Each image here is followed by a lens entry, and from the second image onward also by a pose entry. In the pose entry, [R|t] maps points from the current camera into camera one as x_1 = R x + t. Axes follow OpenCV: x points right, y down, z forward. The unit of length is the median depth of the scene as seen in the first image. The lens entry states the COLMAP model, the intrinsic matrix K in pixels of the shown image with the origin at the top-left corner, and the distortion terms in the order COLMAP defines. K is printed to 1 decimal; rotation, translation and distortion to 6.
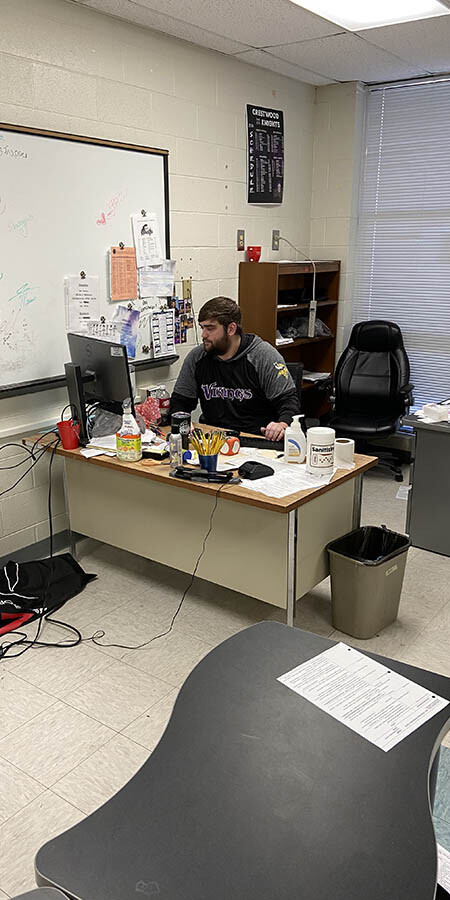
lens RADIAL K [[668.5, 0, 227.5], [0, 668.5, 449.6], [0, 0, 1]] dist [0.064078, -0.089614]
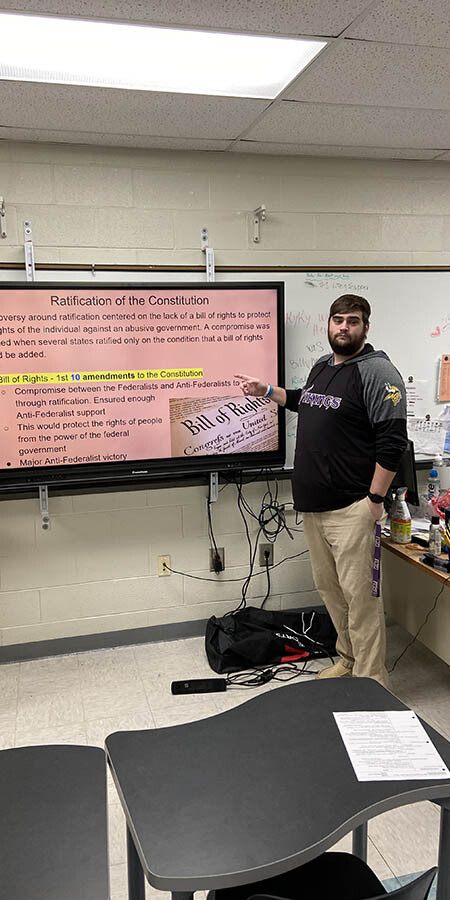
lens RADIAL K [[668.5, 0, 222.7], [0, 668.5, 444.3], [0, 0, 1]] dist [0.064078, -0.089614]
pose [[0.779300, 0.081769, -0.621293, 0.256776], [-0.160022, 0.984547, -0.071141, -0.014839], [0.605875, 0.154861, 0.780342, -0.081845]]
